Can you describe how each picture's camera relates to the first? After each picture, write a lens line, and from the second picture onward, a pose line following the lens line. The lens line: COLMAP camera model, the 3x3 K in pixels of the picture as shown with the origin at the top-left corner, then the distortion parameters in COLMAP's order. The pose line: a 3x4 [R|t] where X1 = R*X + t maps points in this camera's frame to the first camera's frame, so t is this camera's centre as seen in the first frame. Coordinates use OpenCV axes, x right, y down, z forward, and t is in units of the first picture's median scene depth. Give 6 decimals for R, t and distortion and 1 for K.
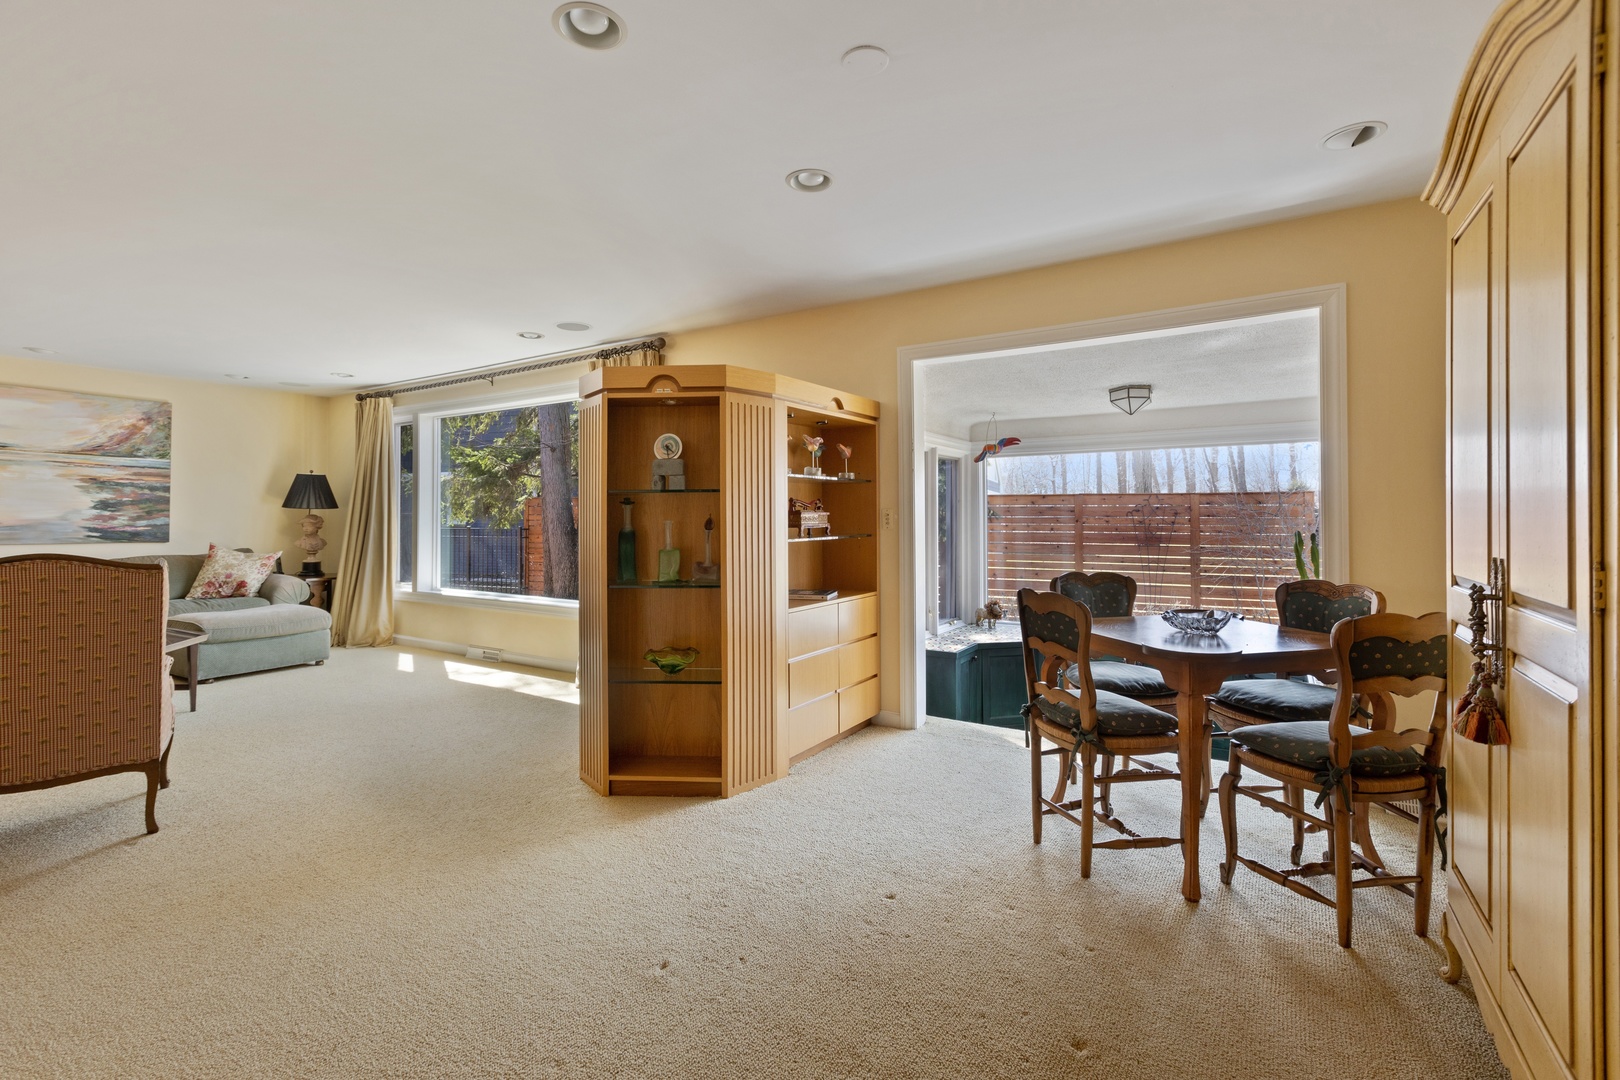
lens RADIAL K [[727.9, 0, 790.2], [0, 727.9, 515.3], [0, 0, 1]] dist [0.010267, -0.000292]
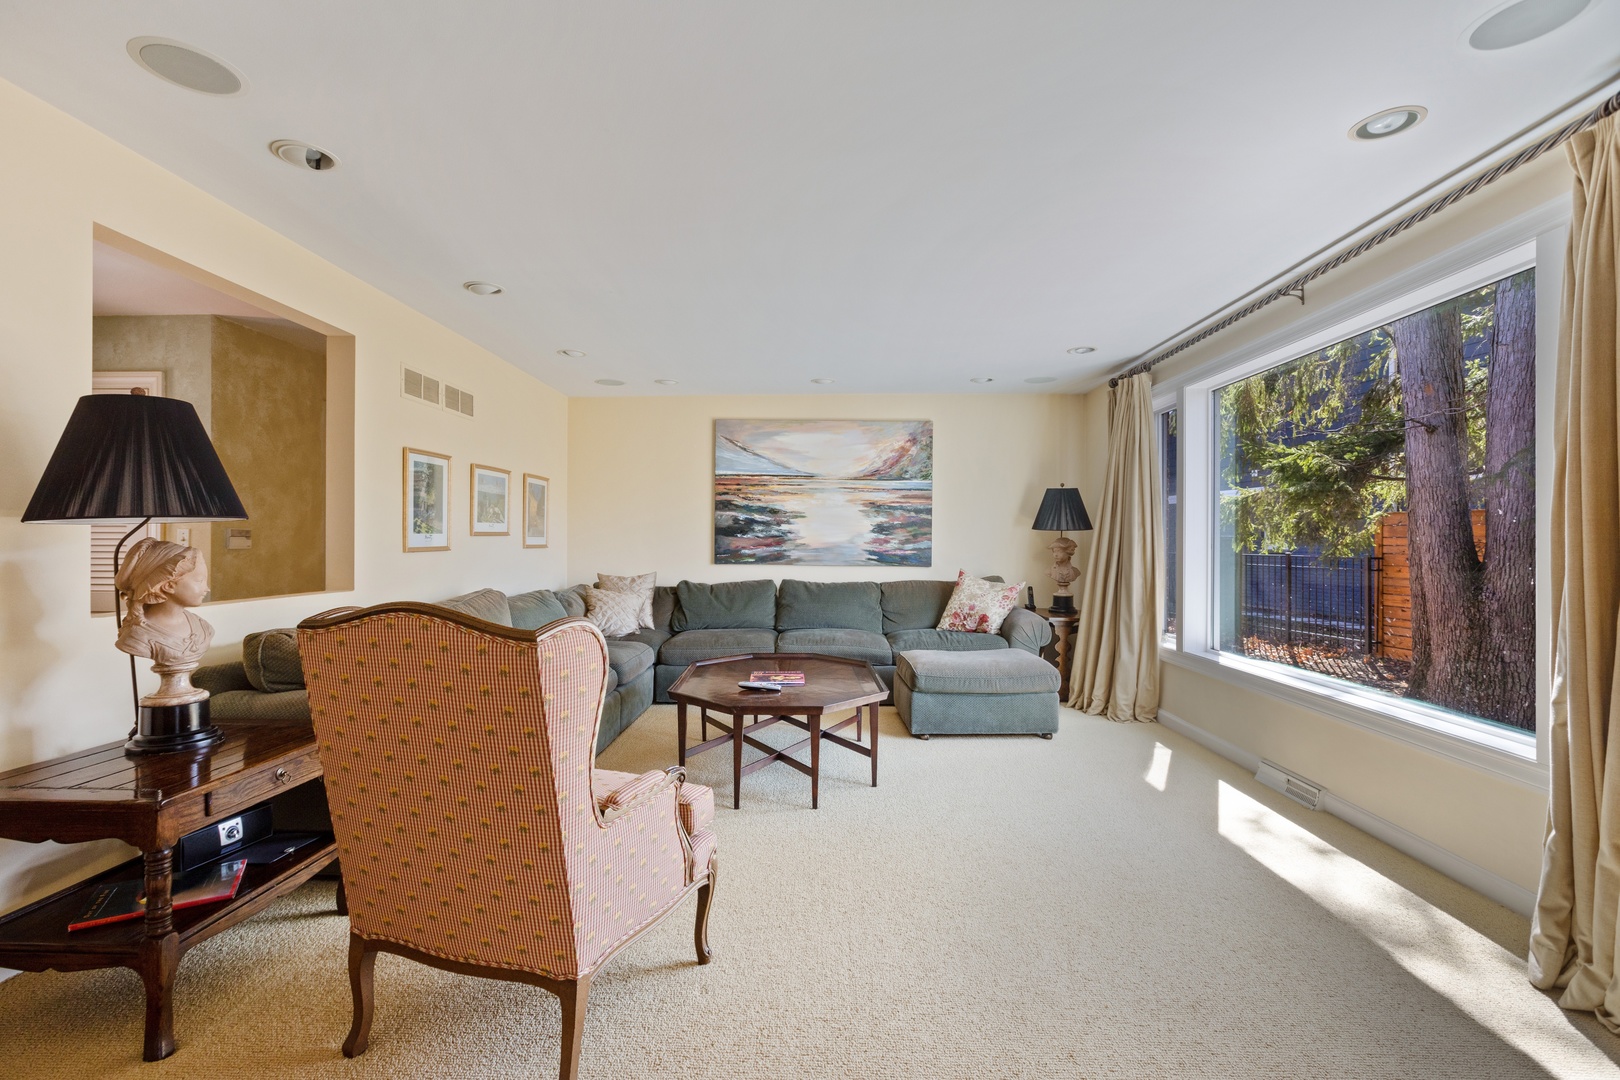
lens RADIAL K [[727.9, 0, 808.3], [0, 727.9, 539.5], [0, 0, 1]] dist [0.010267, -0.000292]
pose [[0.529940, 0.001112, -0.848034, -0.128144], [-0.000214, 0.999999, 0.001178, -0.000191], [0.848035, -0.000442, 0.529940, 0.365568]]
